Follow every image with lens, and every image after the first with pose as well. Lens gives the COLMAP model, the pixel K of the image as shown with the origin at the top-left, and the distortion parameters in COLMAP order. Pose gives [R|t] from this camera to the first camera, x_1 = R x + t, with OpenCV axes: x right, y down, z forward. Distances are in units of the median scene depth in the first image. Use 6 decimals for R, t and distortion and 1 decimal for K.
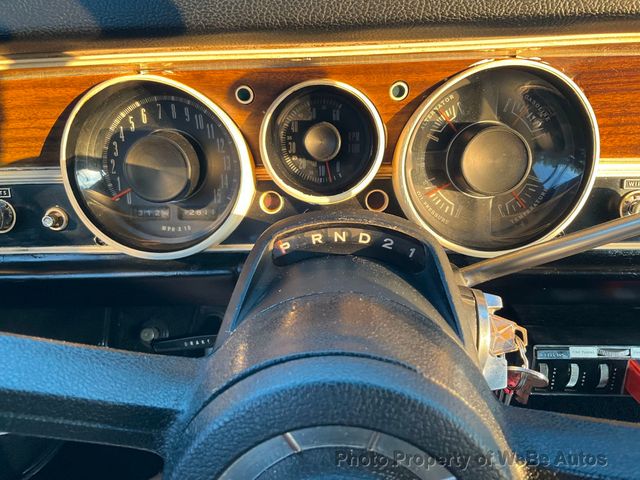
lens RADIAL K [[527.0, 0, 317.8], [0, 527.0, 244.3], [0, 0, 1]] dist [0.041094, -0.070575]
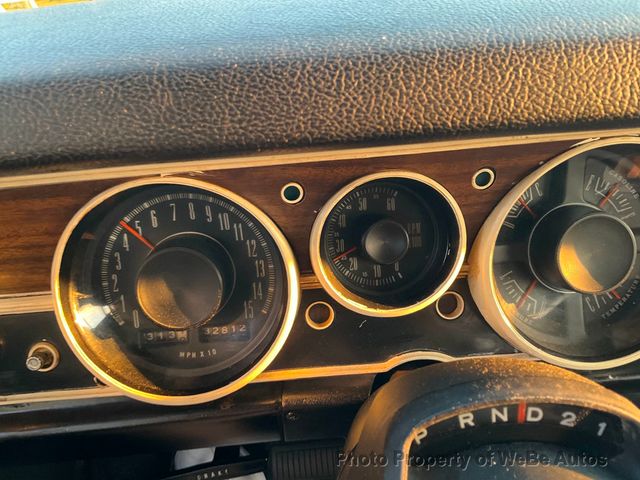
lens RADIAL K [[527.0, 0, 319.3], [0, 527.0, 238.4], [0, 0, 1]] dist [0.041094, -0.070575]
pose [[0.994602, -0.063202, 0.082288, -0.163776], [0.070468, 0.993570, -0.088617, -0.138398], [-0.076159, 0.093938, 0.992661, 0.210992]]
